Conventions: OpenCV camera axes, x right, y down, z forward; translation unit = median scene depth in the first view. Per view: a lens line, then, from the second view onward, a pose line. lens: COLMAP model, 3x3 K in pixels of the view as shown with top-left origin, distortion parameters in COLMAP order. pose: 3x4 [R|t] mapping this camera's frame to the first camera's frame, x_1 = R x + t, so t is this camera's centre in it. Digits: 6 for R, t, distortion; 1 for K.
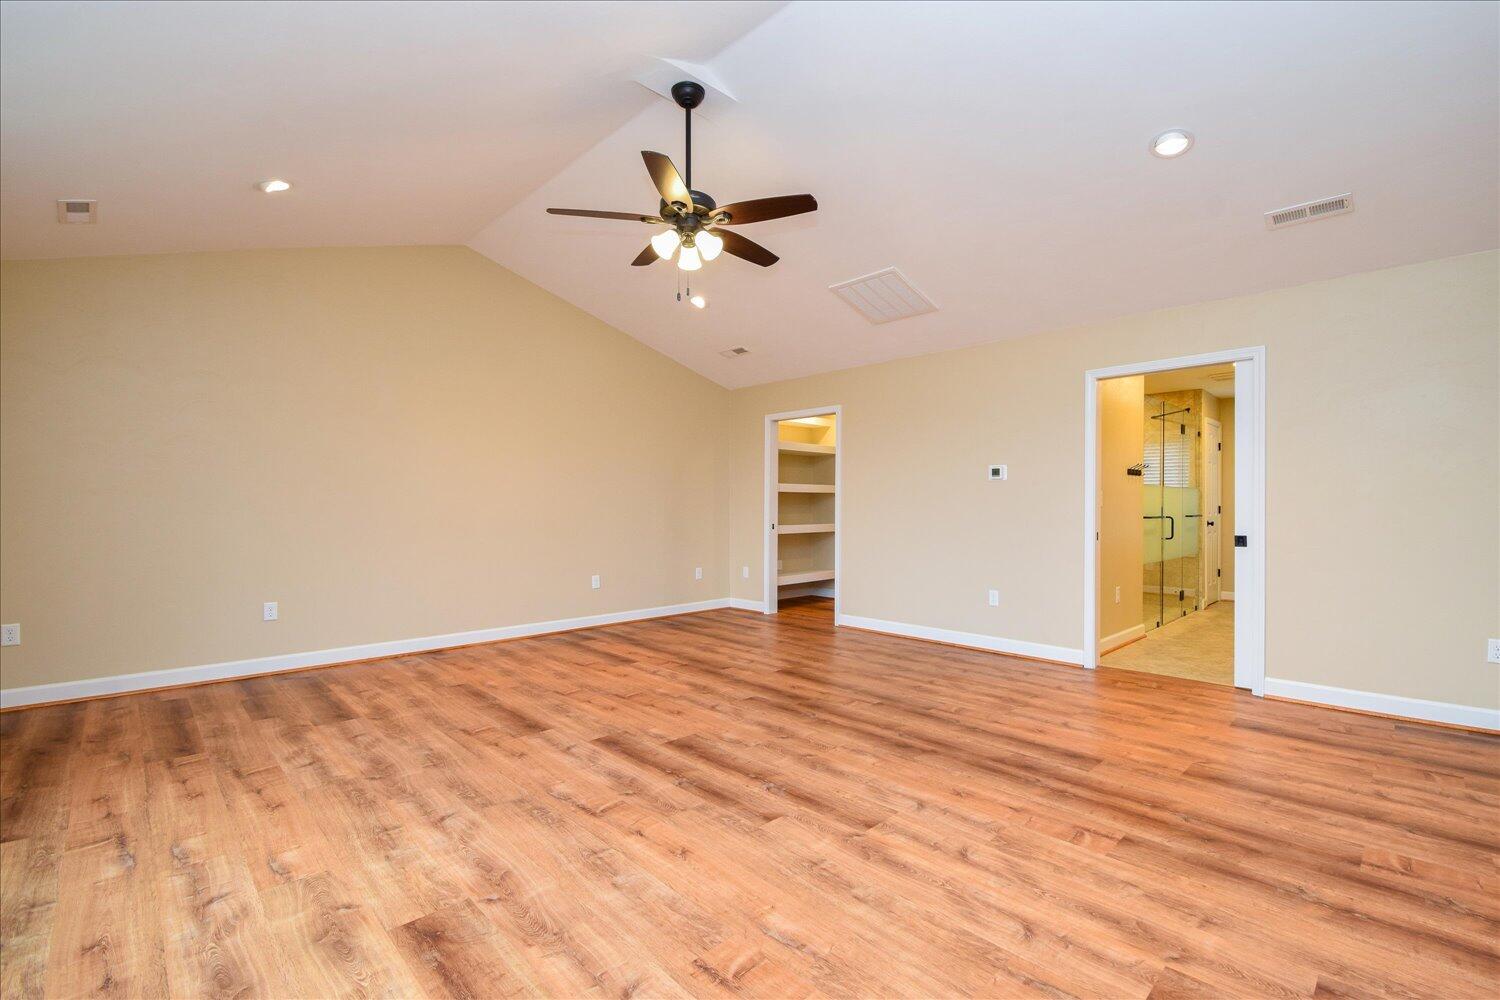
lens RADIAL K [[666.1, 0, 750.0], [0, 666.1, 504.8], [0, 0, 1]] dist [-0.011952, -0.001542]
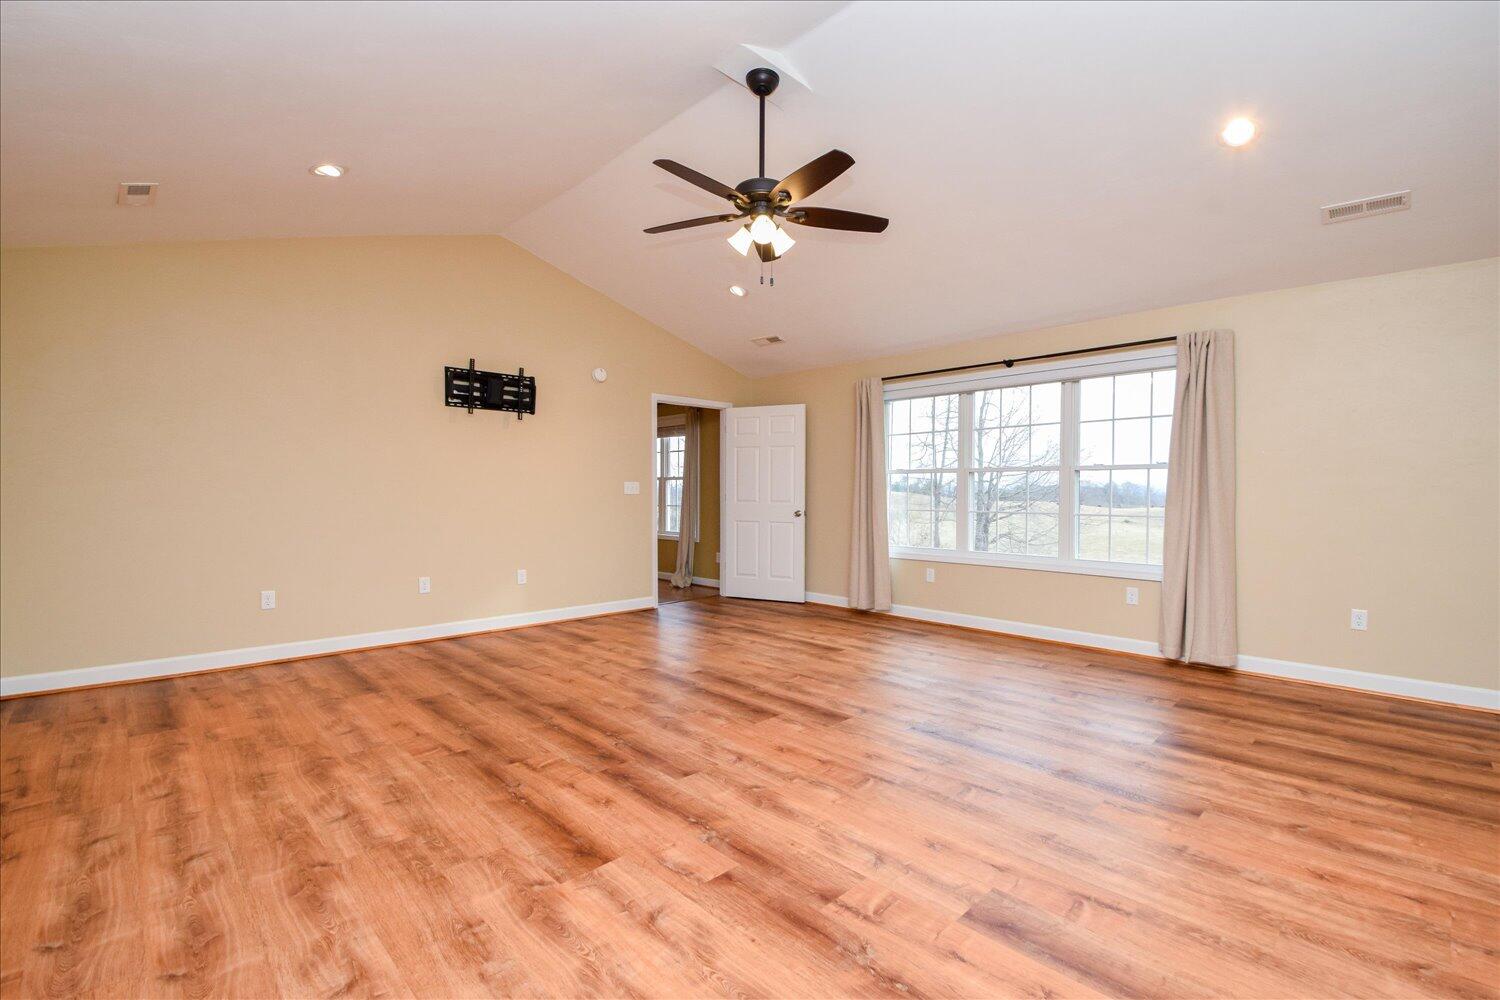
lens RADIAL K [[666.1, 0, 750.1], [0, 666.1, 501.3], [0, 0, 1]] dist [-0.011952, -0.001542]
pose [[-0.999969, -0.005173, -0.005991, -0.071867], [-0.005246, 0.999911, 0.012306, 0.001489], [0.005927, 0.012337, -0.999906, 2.069120]]
